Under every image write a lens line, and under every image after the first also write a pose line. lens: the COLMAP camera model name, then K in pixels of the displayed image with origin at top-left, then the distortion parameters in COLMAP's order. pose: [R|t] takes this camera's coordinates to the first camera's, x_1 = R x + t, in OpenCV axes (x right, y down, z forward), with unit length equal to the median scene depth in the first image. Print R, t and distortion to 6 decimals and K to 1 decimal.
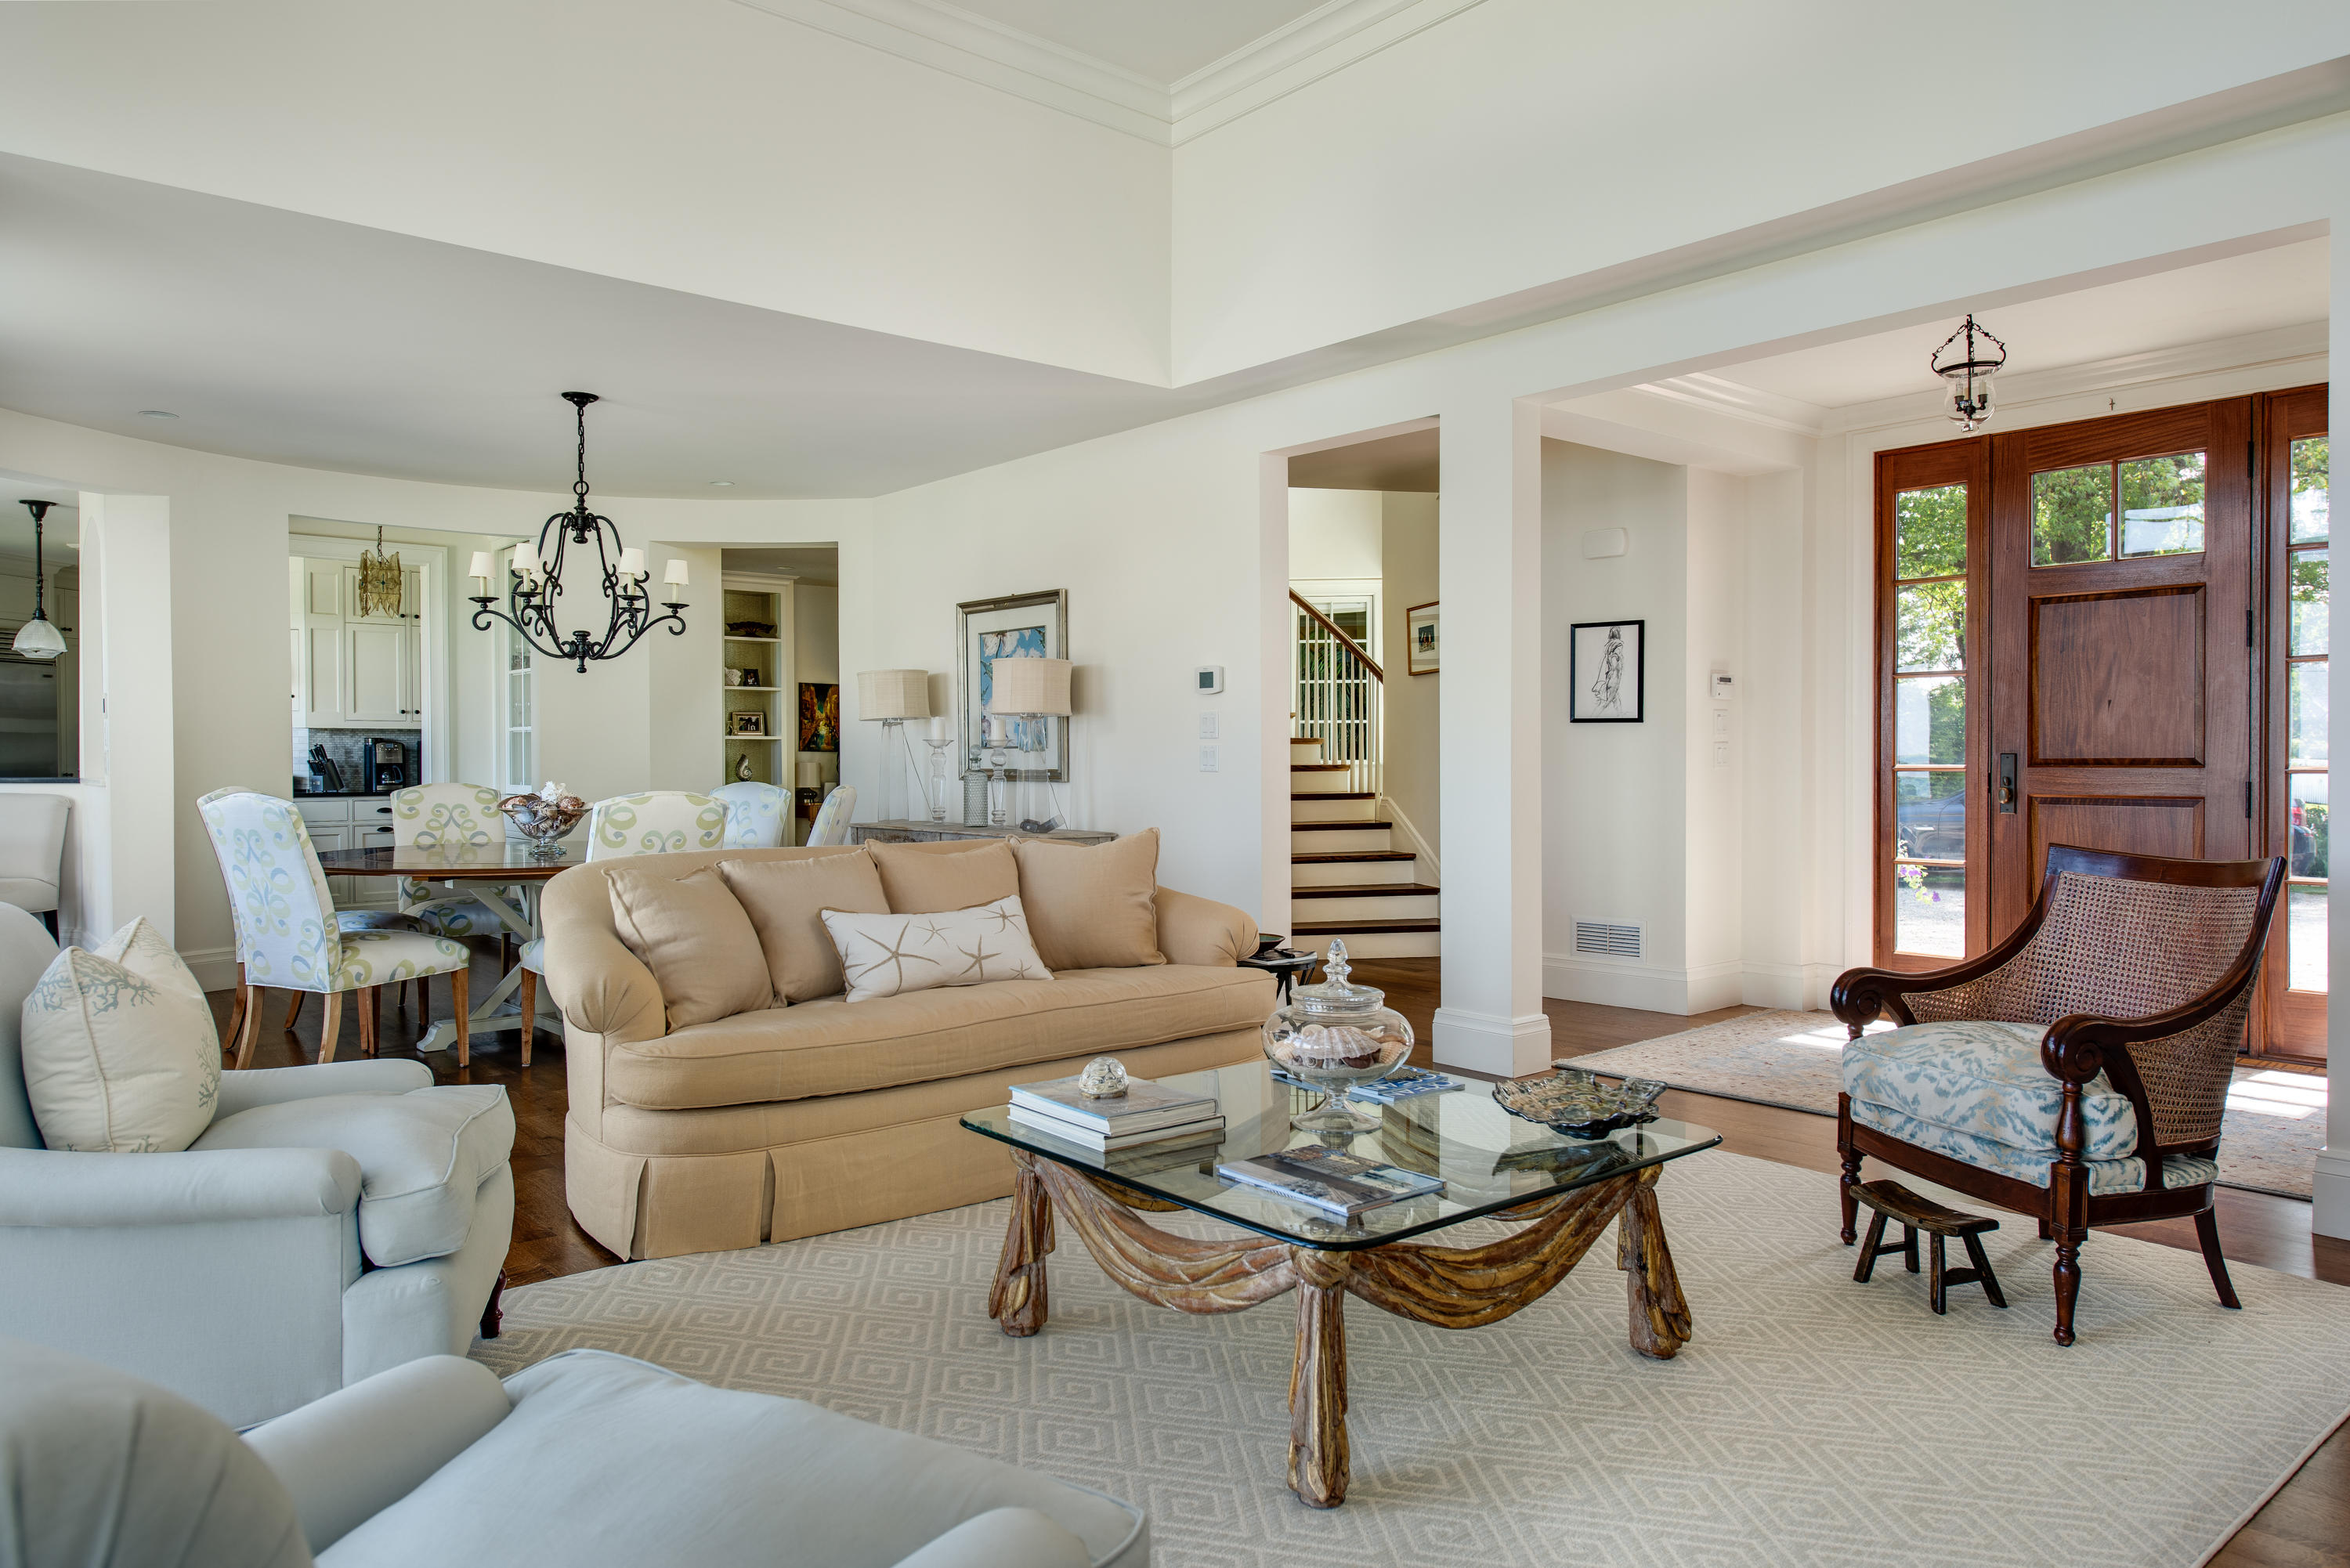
lens RADIAL K [[1535.7, 0, 1173.6], [0, 1535.7, 768.2], [0, 0, 1]] dist [0.001215, -0.000830]
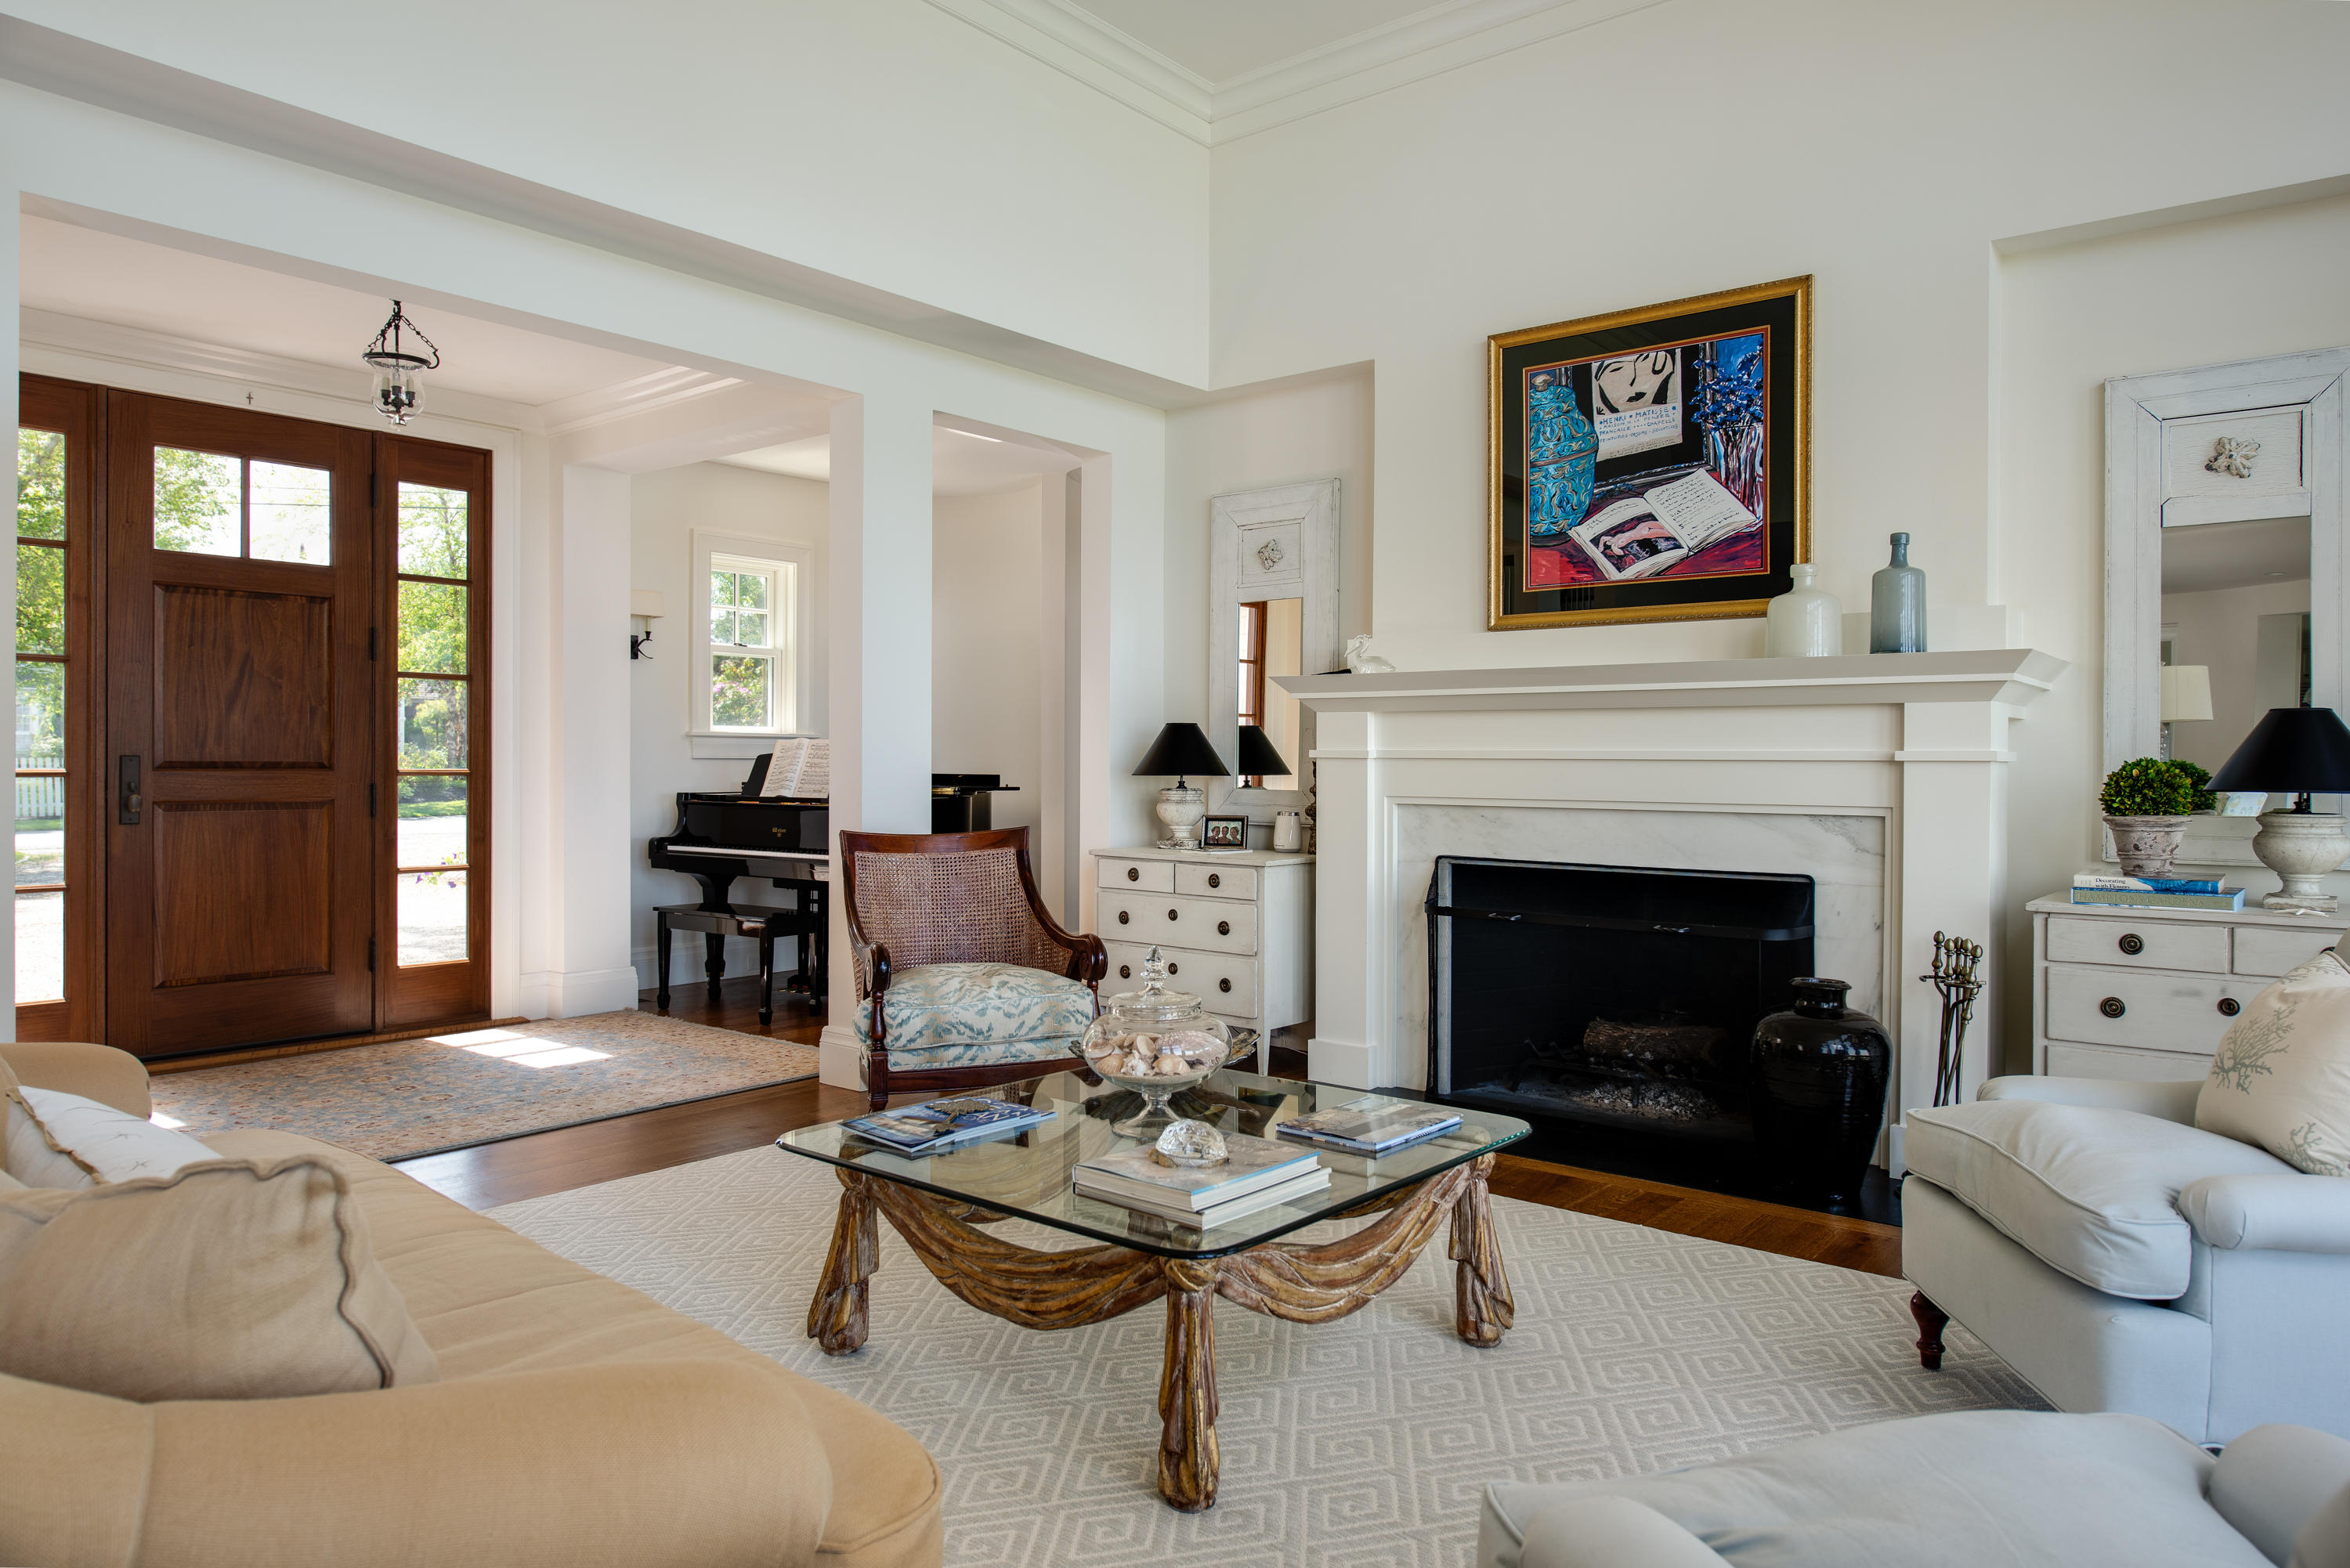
lens RADIAL K [[1510.0, 0, 1175.0], [0, 1510.0, 784.0], [0, 0, 1]] dist [-0.001881, -0.000618]
pose [[-0.185852, -0.011615, 0.982509, -0.438072], [0.001014, 0.999927, 0.012013, -0.002902], [-0.982577, 0.003229, -0.185826, 0.595388]]
